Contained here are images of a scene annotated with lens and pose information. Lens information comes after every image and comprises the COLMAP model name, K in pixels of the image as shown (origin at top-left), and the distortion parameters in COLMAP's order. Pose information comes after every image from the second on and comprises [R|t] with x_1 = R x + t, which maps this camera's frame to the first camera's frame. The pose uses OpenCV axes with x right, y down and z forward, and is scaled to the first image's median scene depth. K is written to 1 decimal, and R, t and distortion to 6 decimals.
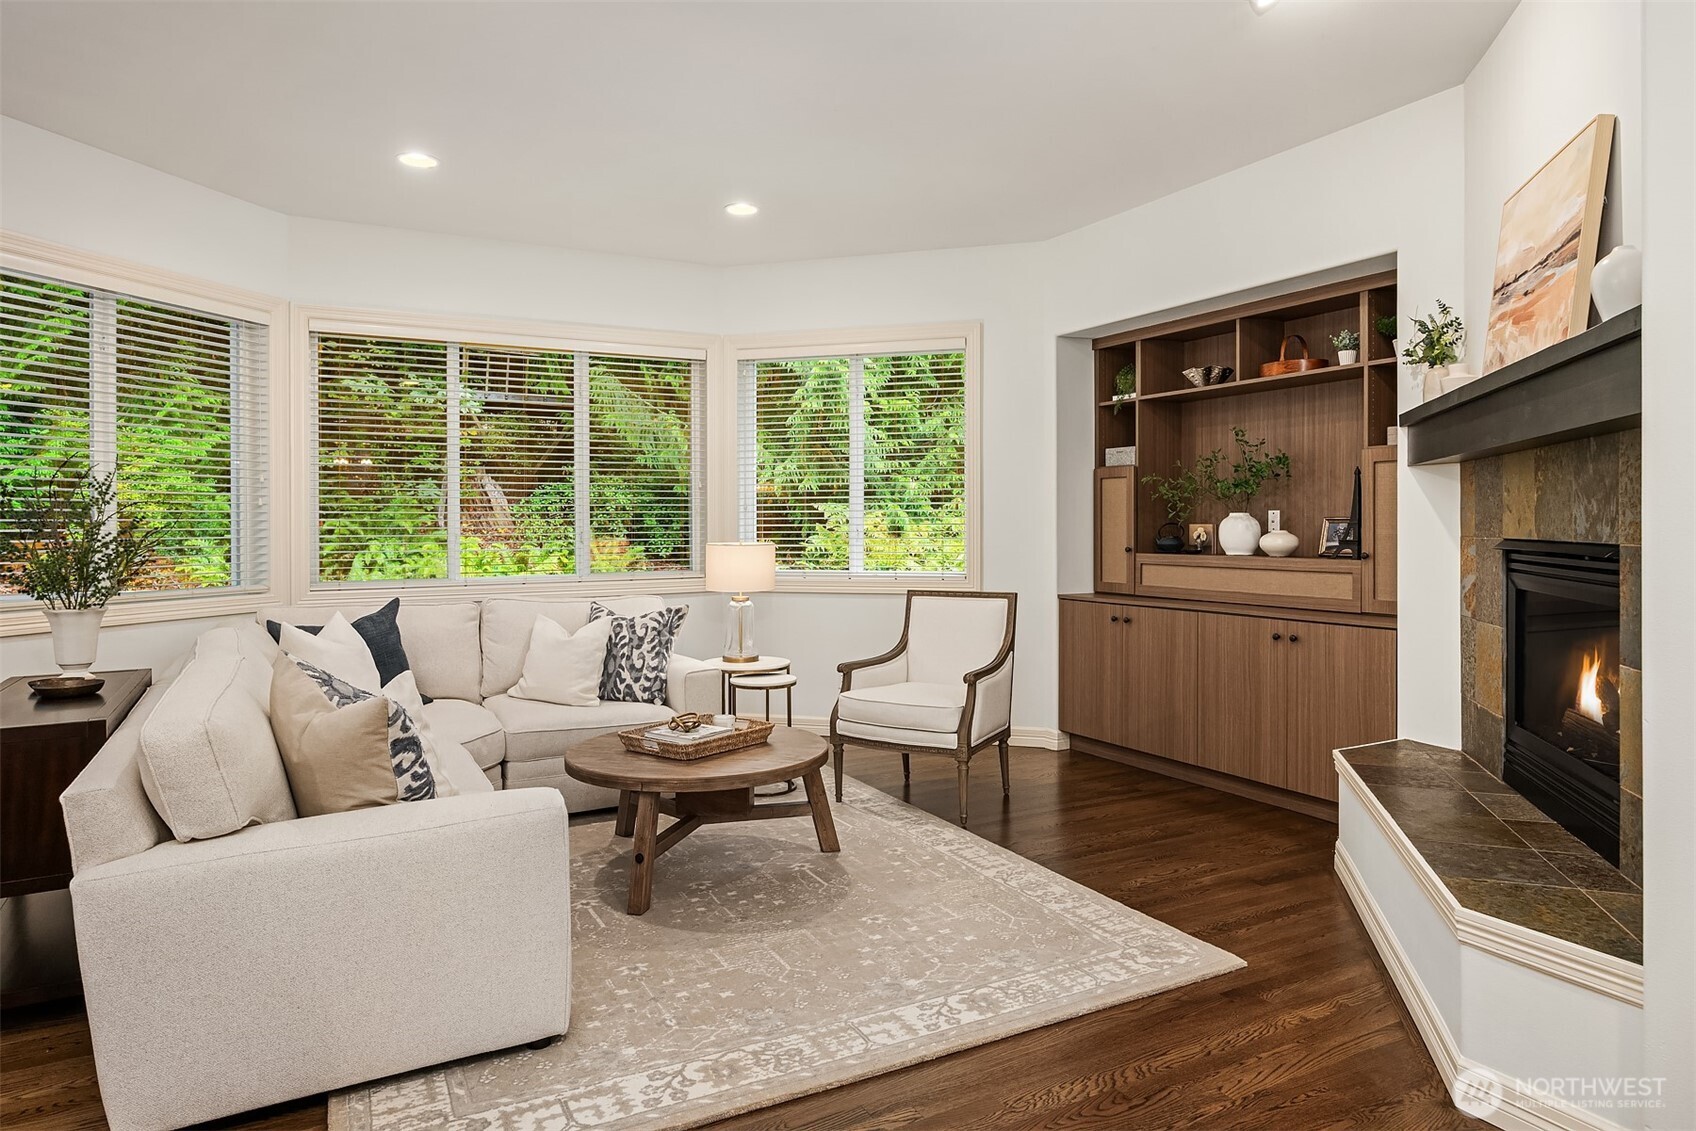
lens RADIAL K [[1035.1, 0, 847.2], [0, 1035.1, 553.0], [0, 0, 1]] dist [-0.007865, -0.001199]
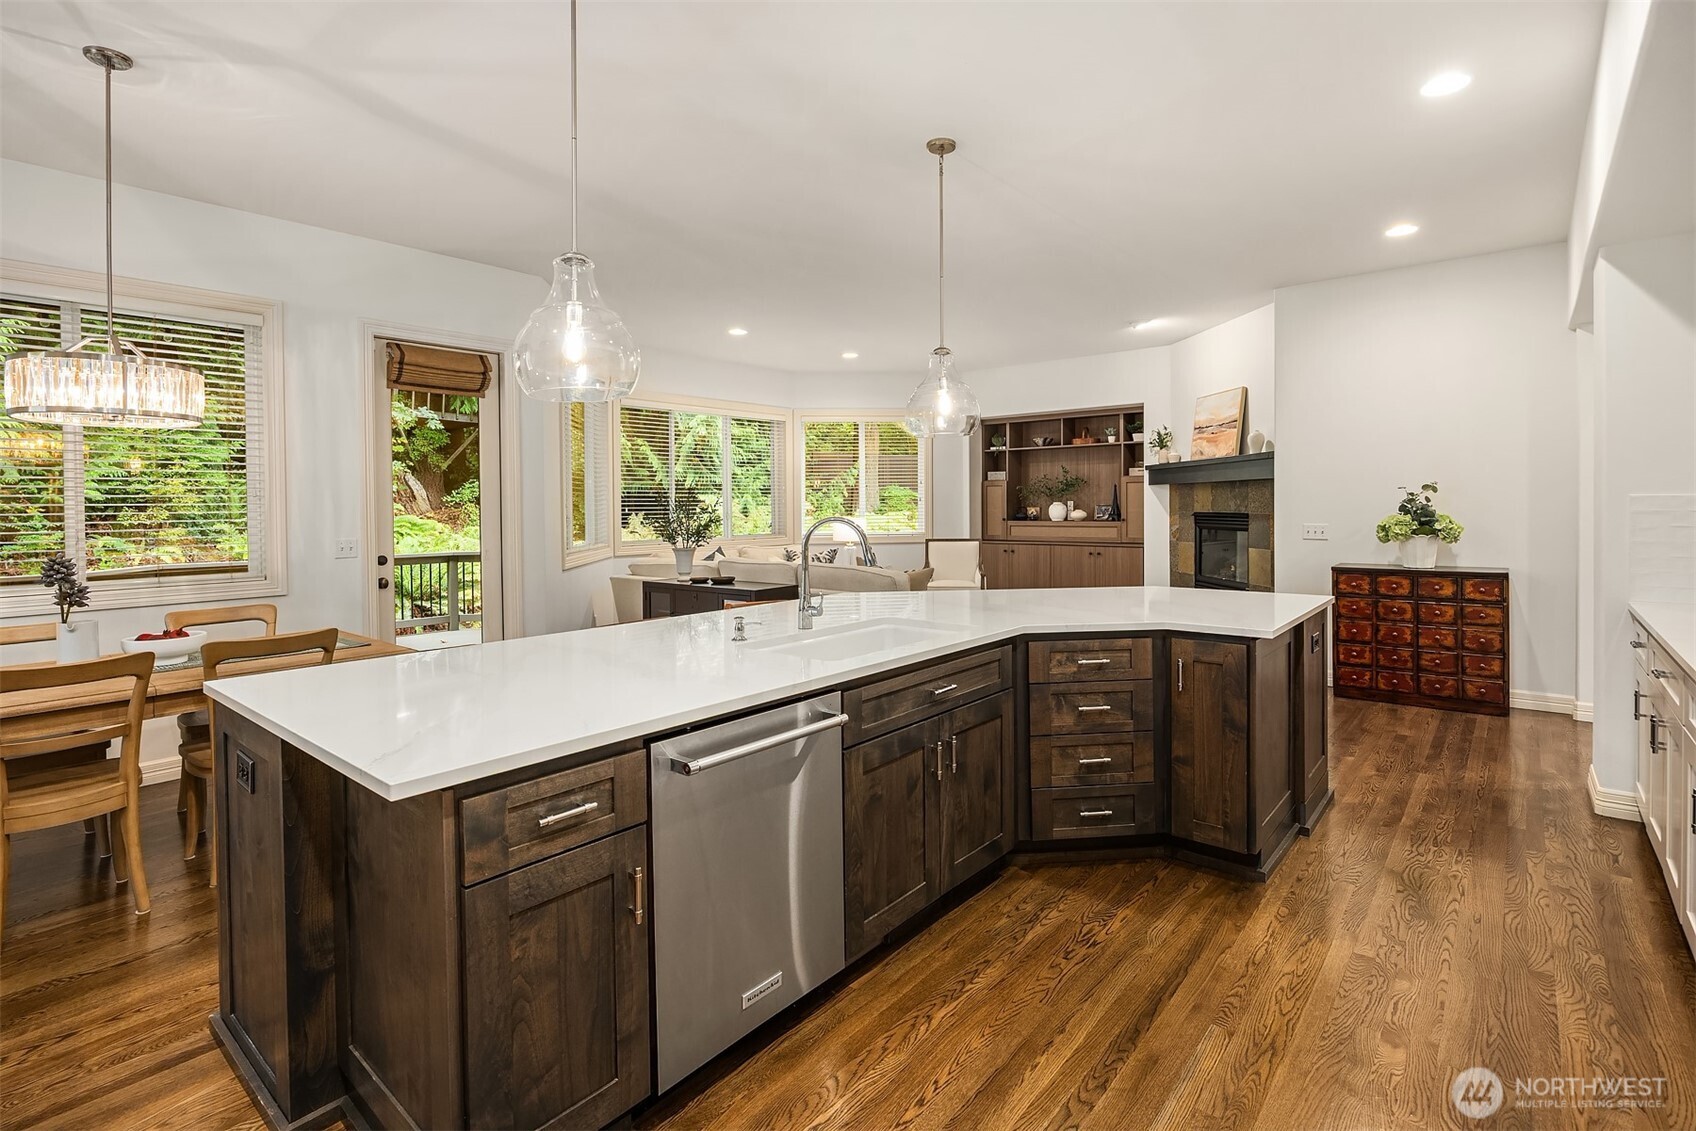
lens RADIAL K [[780.6, 0, 841.5], [0, 780.6, 517.8], [0, 0, 1]] dist [-0.010198, -0.000192]
pose [[0.935221, -0.009224, 0.353945, -0.673686], [0.014468, 0.999821, -0.012173, 0.009253], [-0.353770, 0.016505, 0.935187, -0.439239]]
